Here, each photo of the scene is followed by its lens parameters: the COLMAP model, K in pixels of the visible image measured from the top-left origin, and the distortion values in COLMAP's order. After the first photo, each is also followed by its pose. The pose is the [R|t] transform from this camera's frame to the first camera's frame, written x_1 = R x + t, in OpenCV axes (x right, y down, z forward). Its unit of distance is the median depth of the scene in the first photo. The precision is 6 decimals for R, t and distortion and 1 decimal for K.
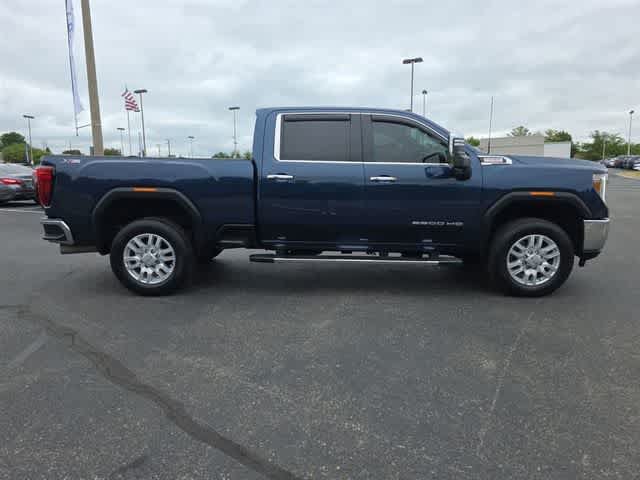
lens RADIAL K [[427.8, 0, 315.3], [0, 427.8, 240.7], [0, 0, 1]] dist [0.021485, -0.003411]
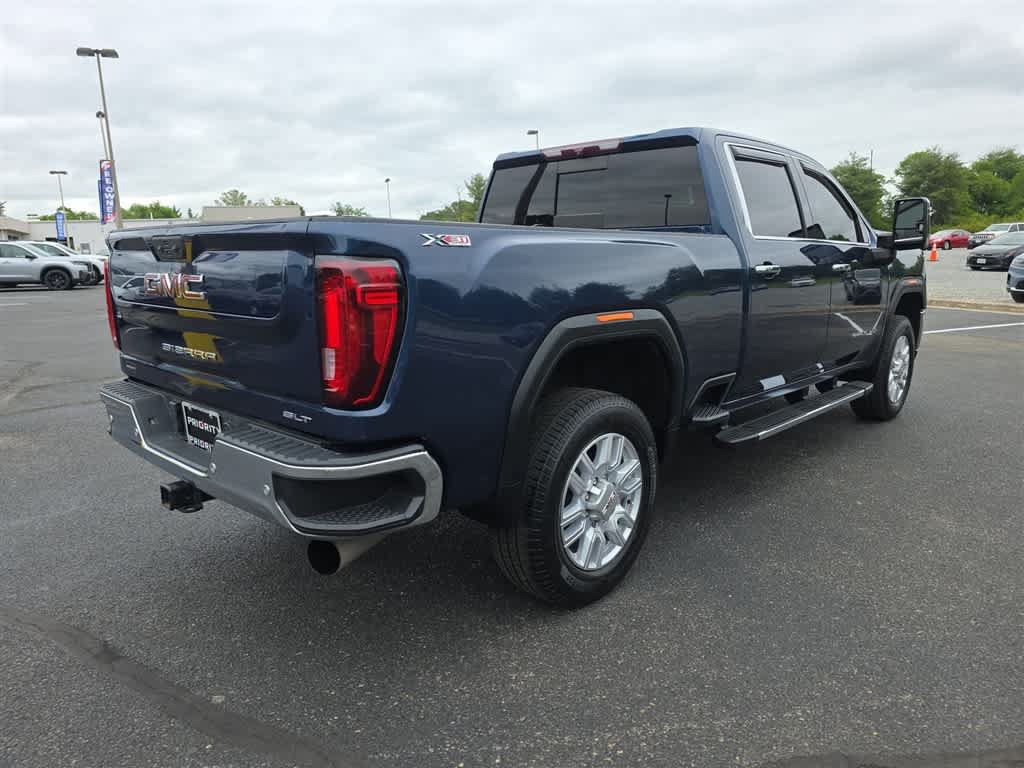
lens RADIAL K [[684.6, 0, 504.4], [0, 684.6, 385.1], [0, 0, 1]] dist [0.021485, -0.003411]
pose [[0.695924, -0.144938, 0.703337, -0.854350], [0.131692, 0.988569, 0.073413, -0.113222], [-0.705937, 0.041534, 0.707056, 0.633475]]
